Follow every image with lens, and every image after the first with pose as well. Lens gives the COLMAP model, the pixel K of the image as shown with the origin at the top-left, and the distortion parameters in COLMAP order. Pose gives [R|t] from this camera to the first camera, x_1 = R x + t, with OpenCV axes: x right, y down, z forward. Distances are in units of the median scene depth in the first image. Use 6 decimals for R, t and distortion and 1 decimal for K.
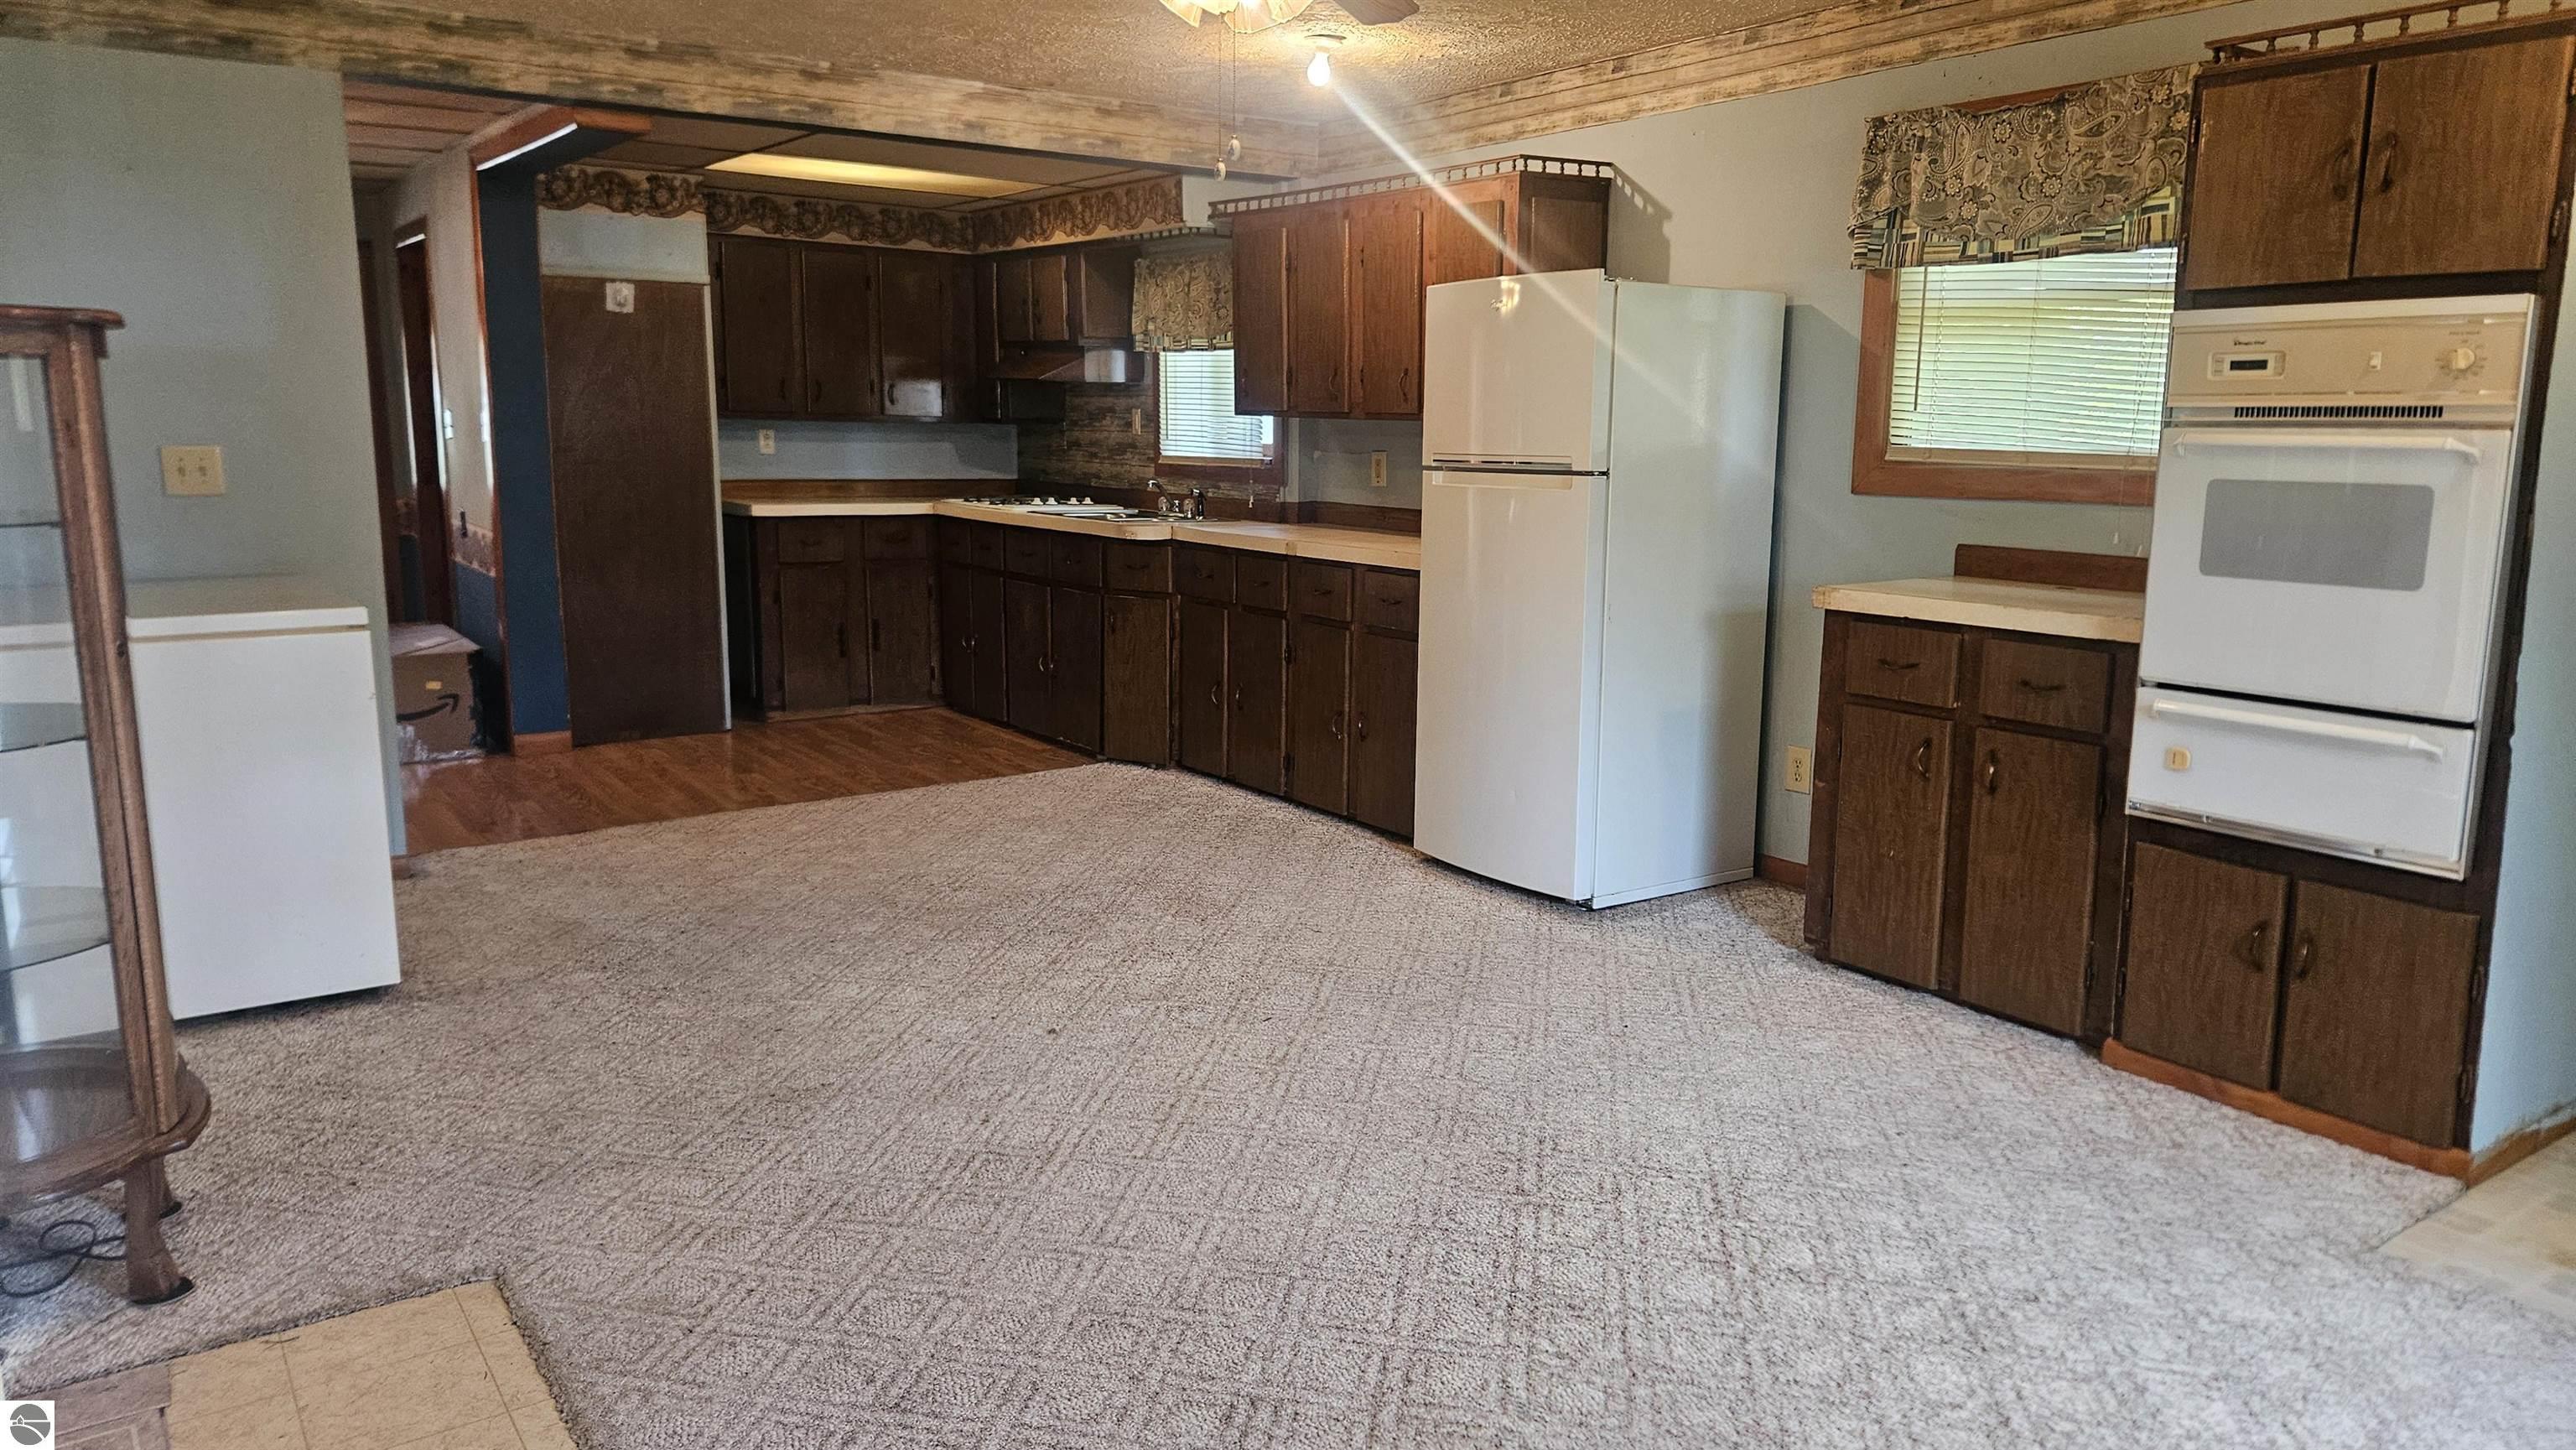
lens RADIAL K [[1726.1, 0, 1292.6], [0, 1726.1, 676.1], [0, 0, 1]] dist [0.070854, -0.001938]
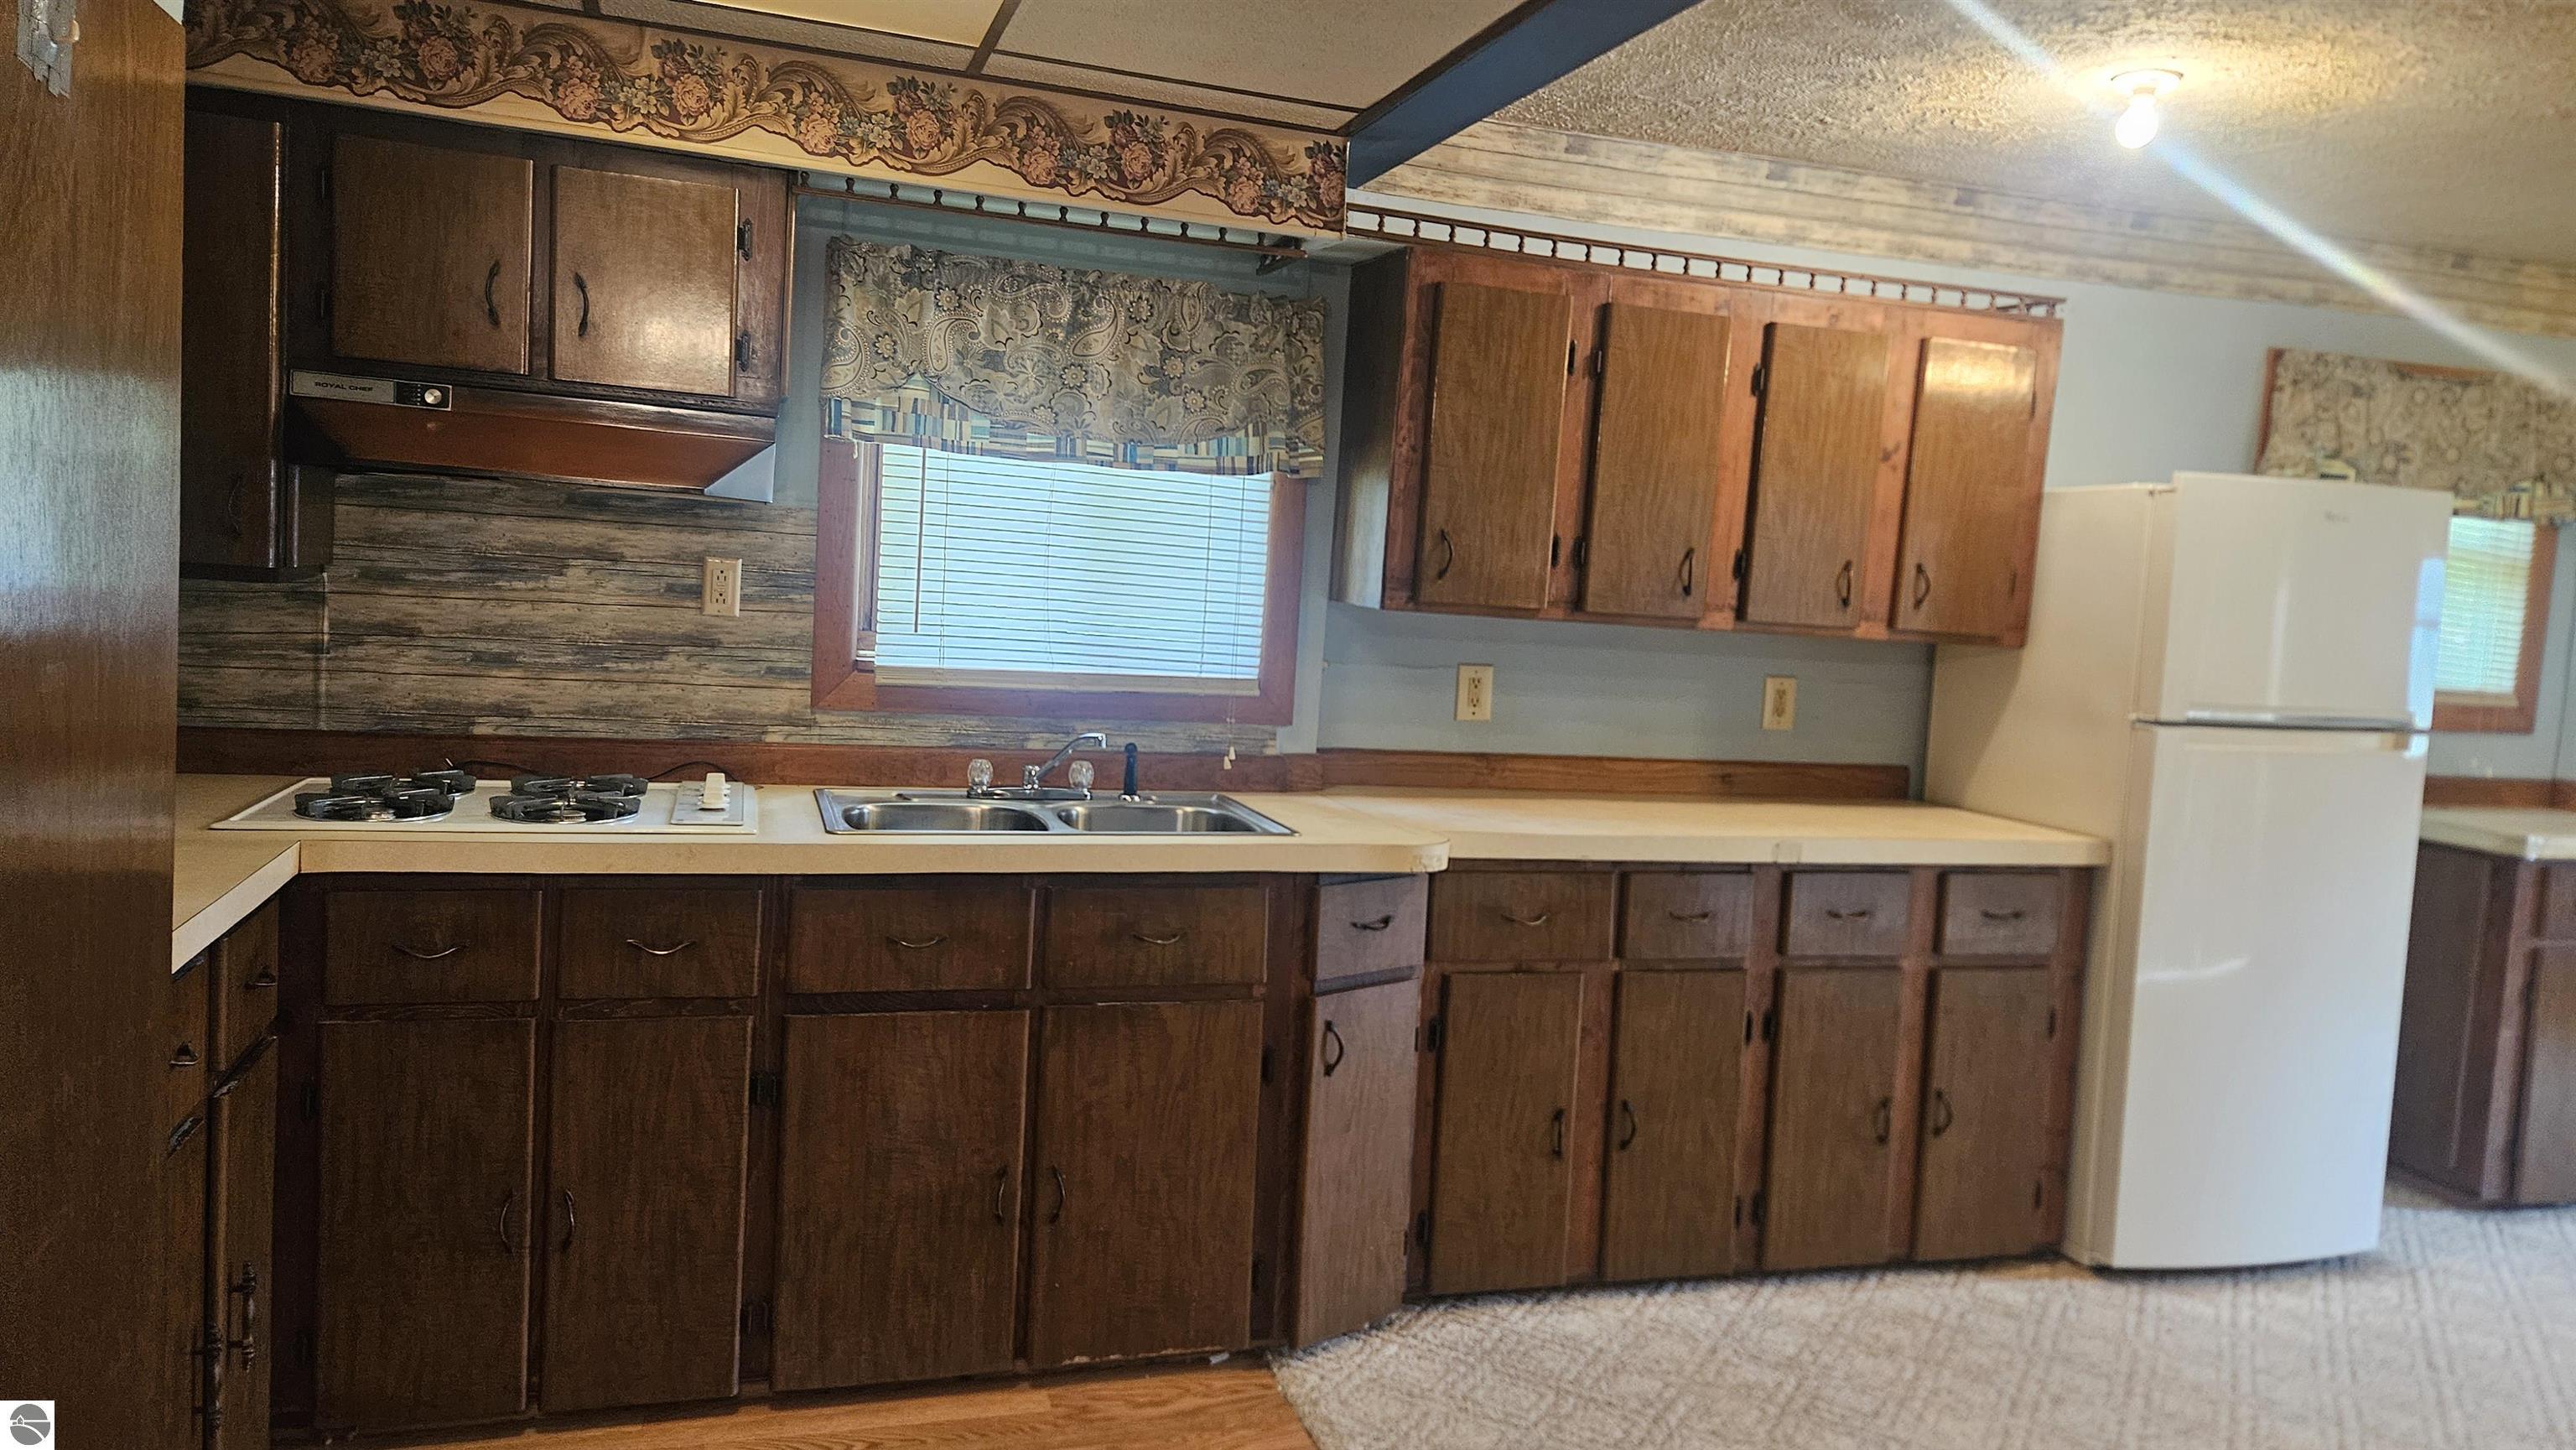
lens RADIAL K [[1726.1, 0, 1292.6], [0, 1726.1, 676.1], [0, 0, 1]] dist [0.070854, -0.001938]
pose [[0.296259, -0.054642, 0.953543, -0.602187], [0.084898, 0.995917, 0.030693, -0.162609], [-0.951327, 0.071861, 0.299688, 0.947921]]
